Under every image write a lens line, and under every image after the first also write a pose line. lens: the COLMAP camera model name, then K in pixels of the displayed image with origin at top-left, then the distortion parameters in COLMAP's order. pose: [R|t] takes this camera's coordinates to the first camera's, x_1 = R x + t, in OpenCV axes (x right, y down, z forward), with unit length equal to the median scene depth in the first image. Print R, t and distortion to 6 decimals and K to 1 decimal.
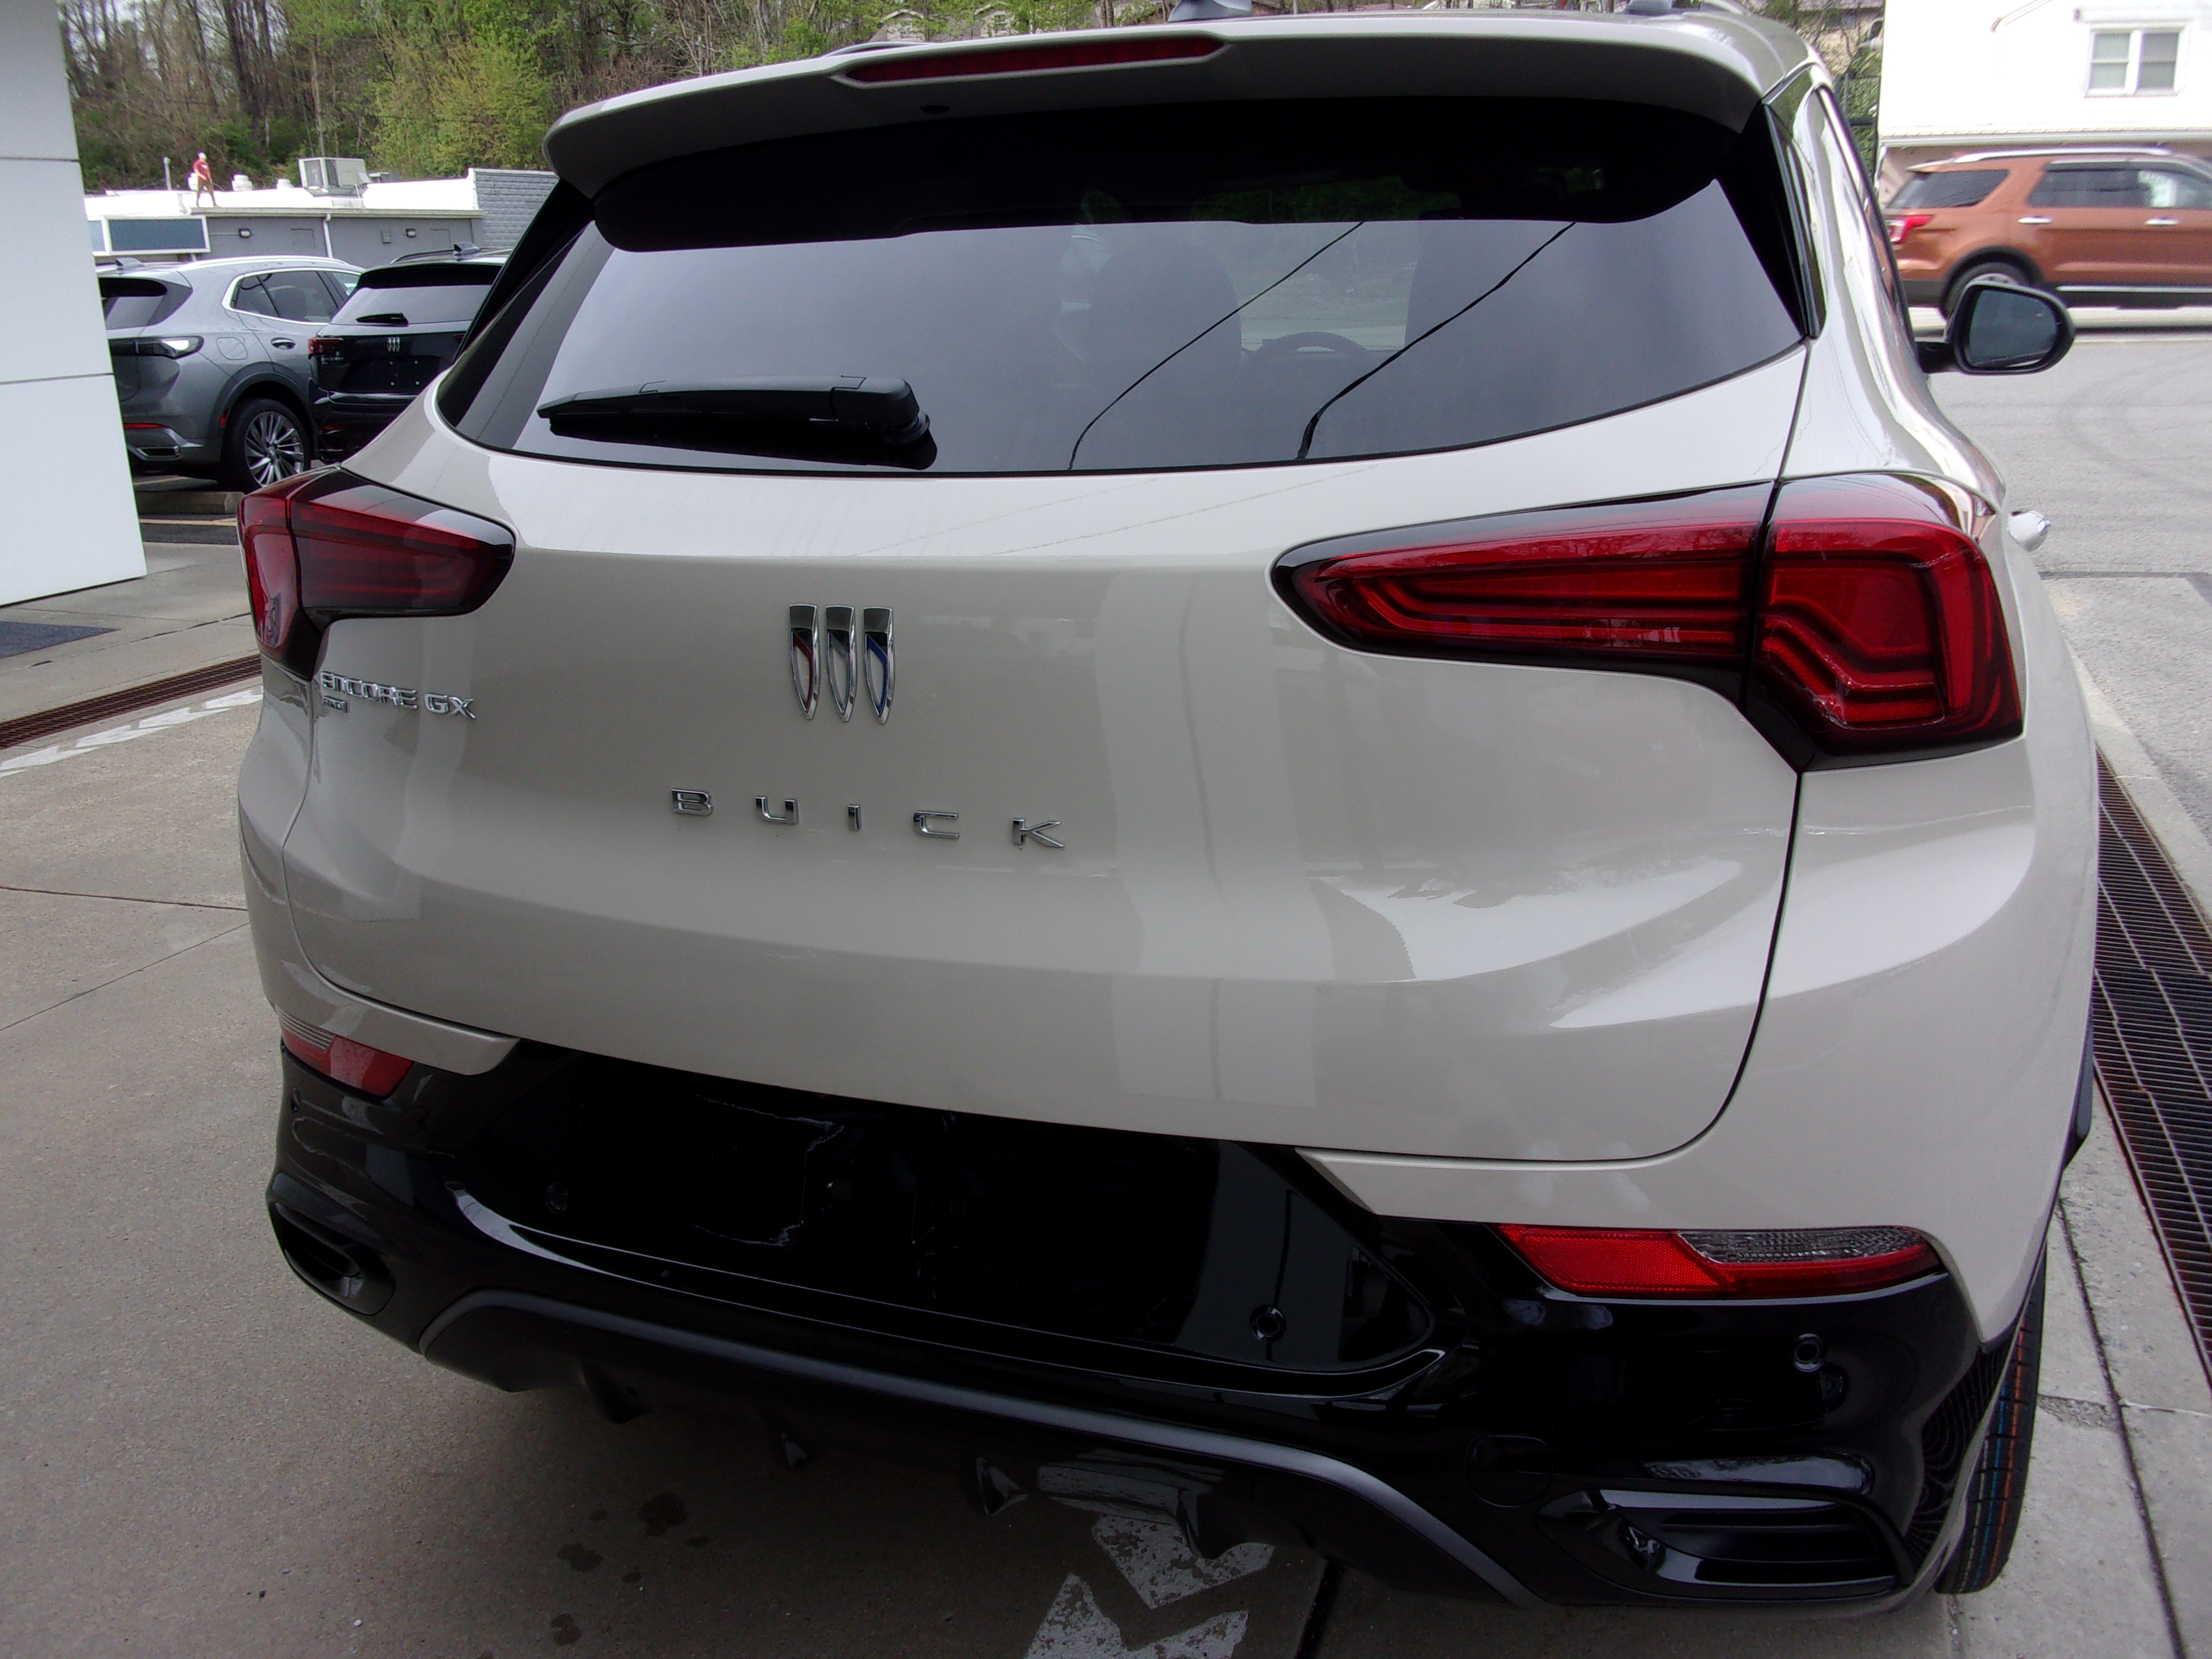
lens RADIAL K [[1975.8, 0, 1092.7], [0, 1975.8, 830.9], [0, 0, 1]] dist [0.004568, 0.001077]
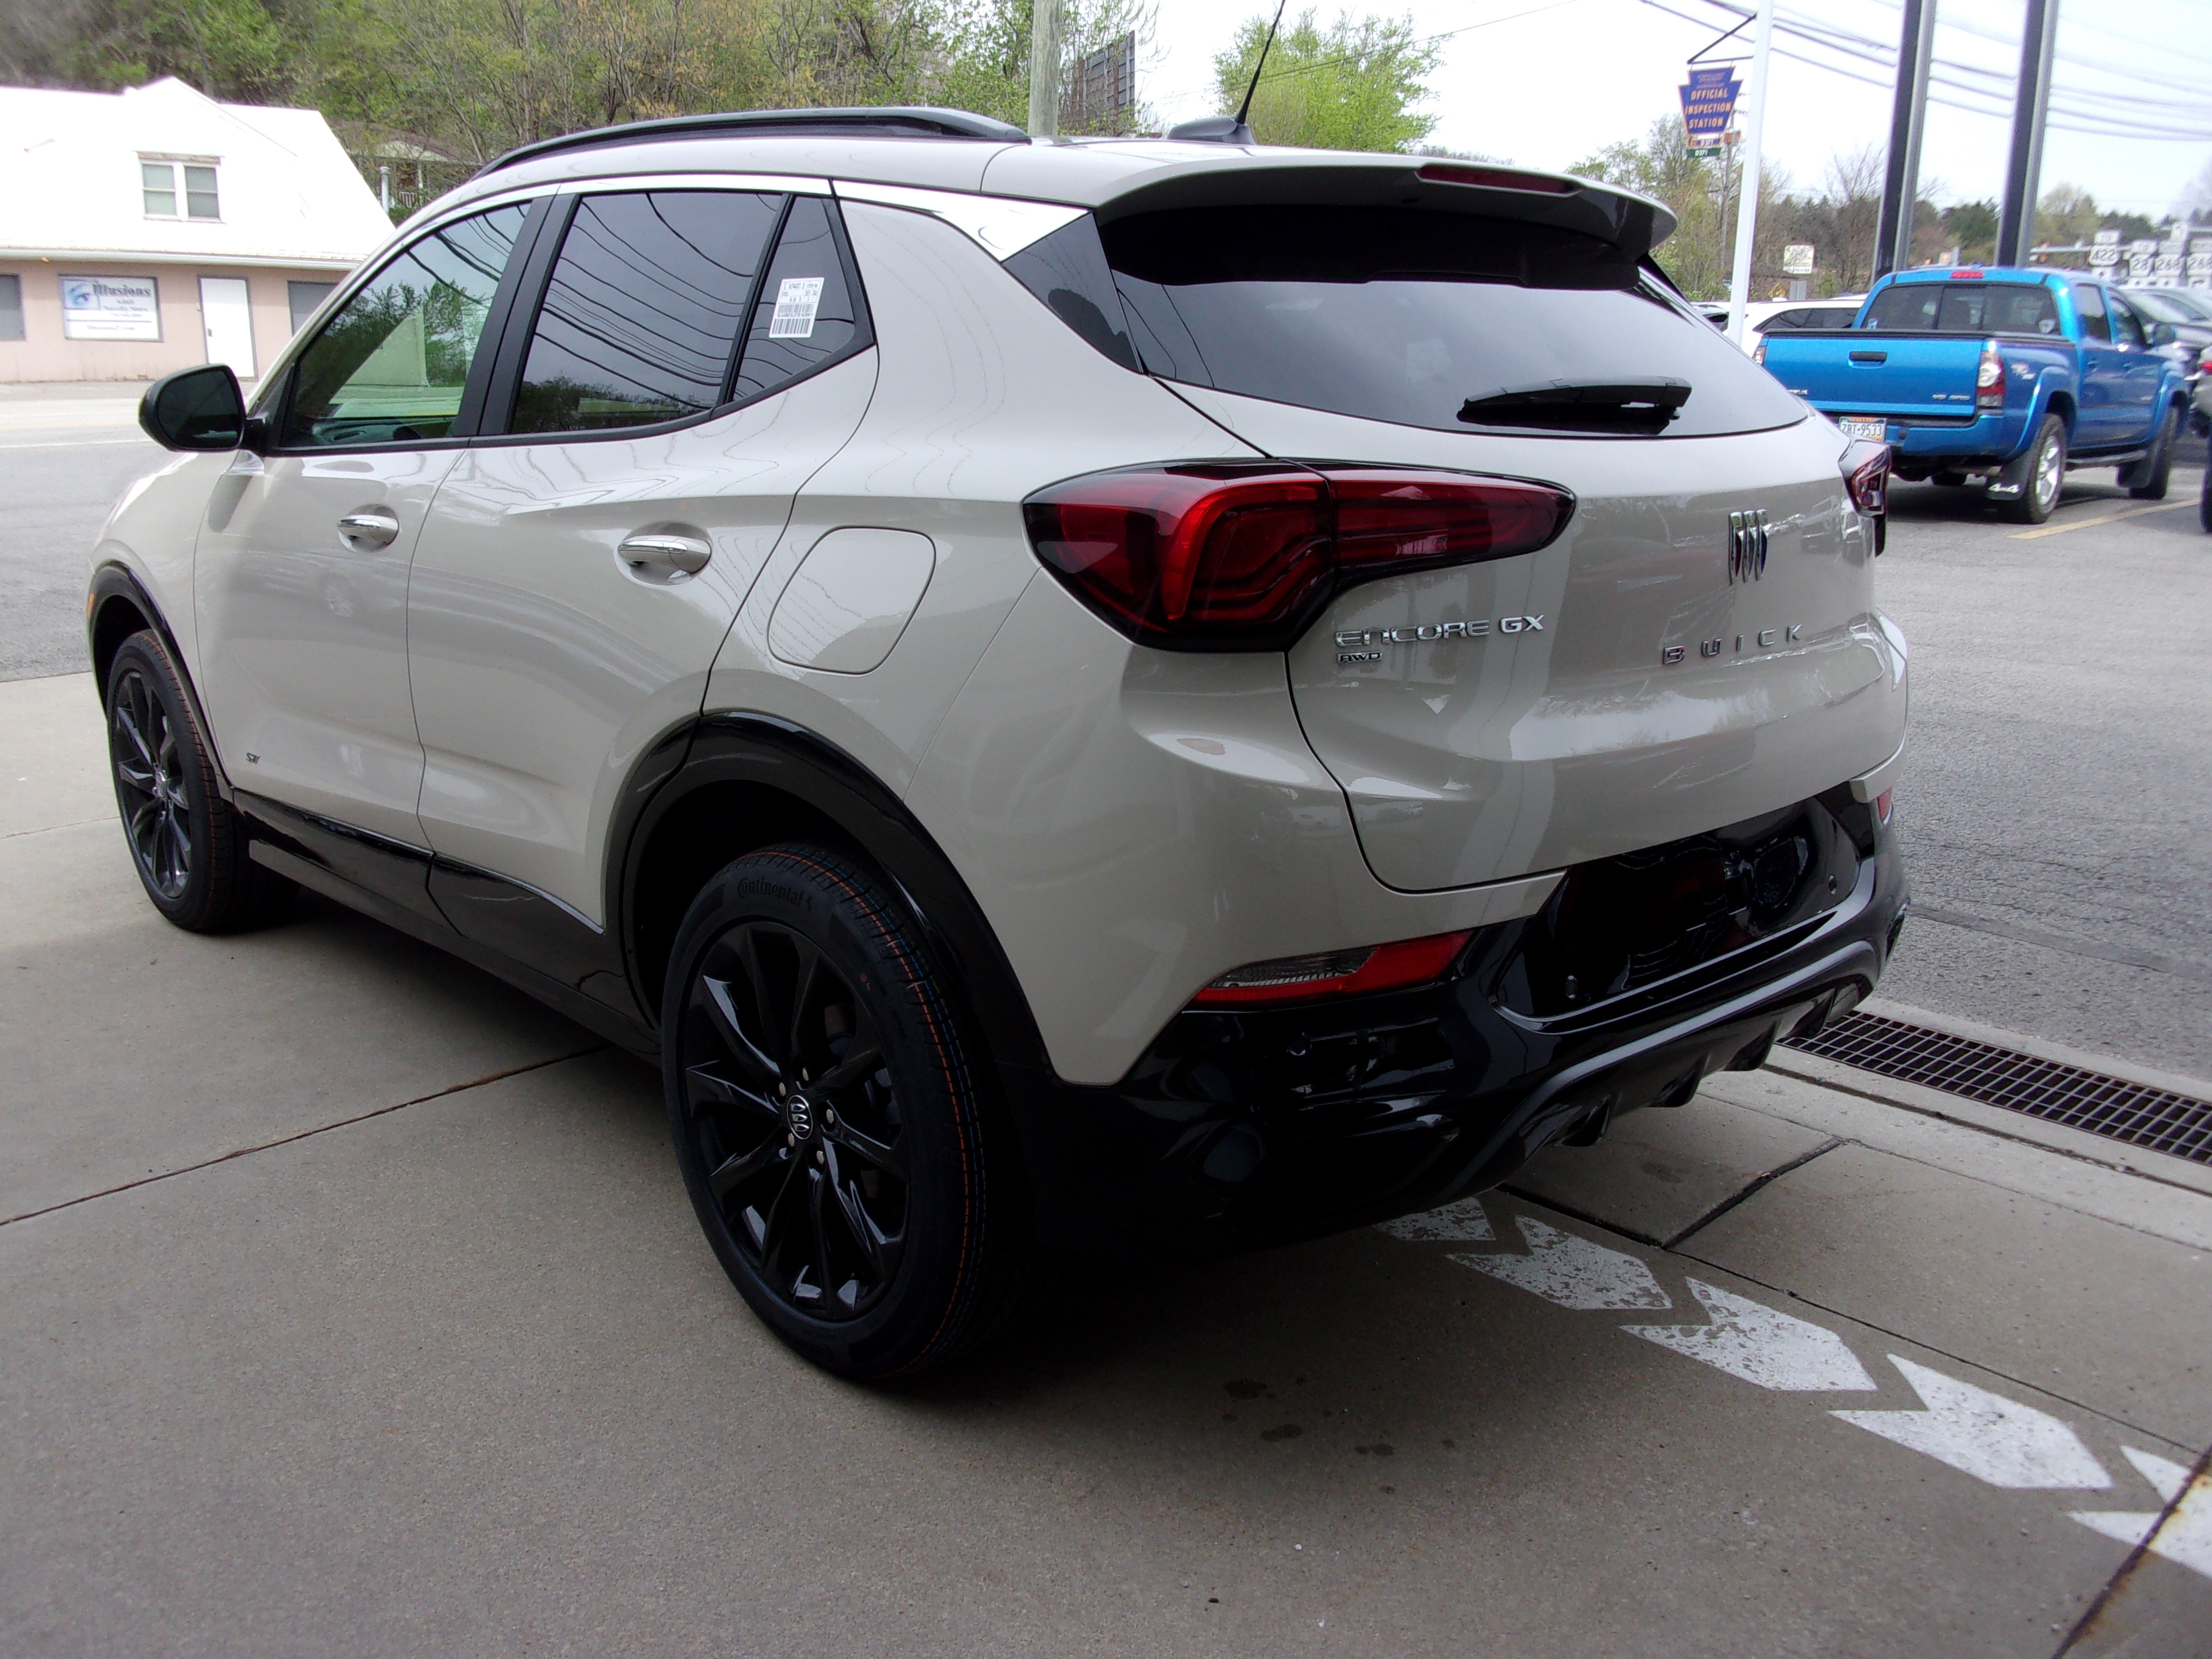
lens RADIAL K [[1975.8, 0, 1091.5], [0, 1975.8, 830.0], [0, 0, 1]] dist [0.004568, 0.001077]
pose [[0.432736, -0.204894, 0.877928, -1.217412], [0.260776, 0.960648, 0.095662, -0.096977], [-0.862981, 0.187546, 0.469139, 0.500170]]
